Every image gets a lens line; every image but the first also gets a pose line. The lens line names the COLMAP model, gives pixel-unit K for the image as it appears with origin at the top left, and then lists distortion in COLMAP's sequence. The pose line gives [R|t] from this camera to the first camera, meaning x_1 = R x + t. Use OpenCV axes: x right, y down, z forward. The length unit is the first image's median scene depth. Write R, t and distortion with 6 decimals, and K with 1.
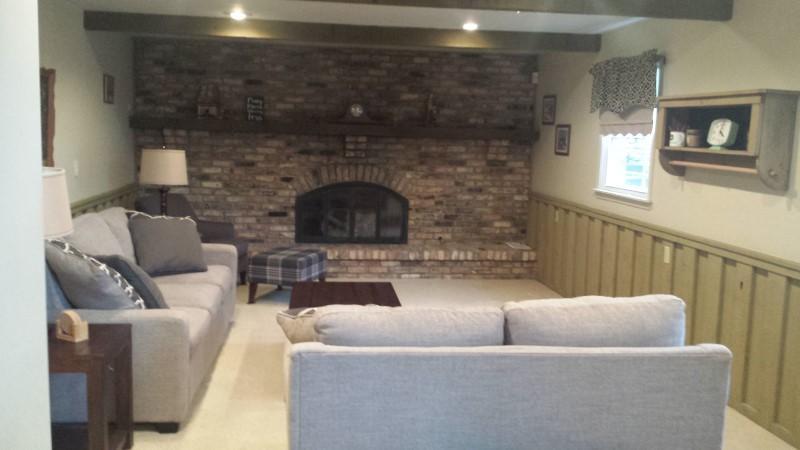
lens RADIAL K [[746.9, 0, 400.0], [0, 746.9, 225.0], [0, 0, 1]] dist [0.120085, -0.324284]
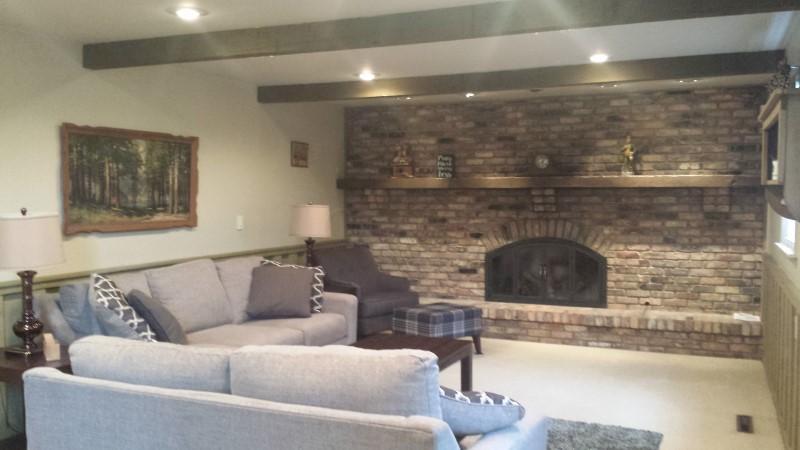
lens RADIAL K [[746.9, 0, 400.0], [0, 746.9, 225.0], [0, 0, 1]] dist [0.120085, -0.324284]
pose [[0.858307, -0.010796, -0.513023, 0.266389], [-0.036426, 0.995975, -0.081901, 0.009442], [0.511842, 0.088984, 0.854459, 0.110210]]
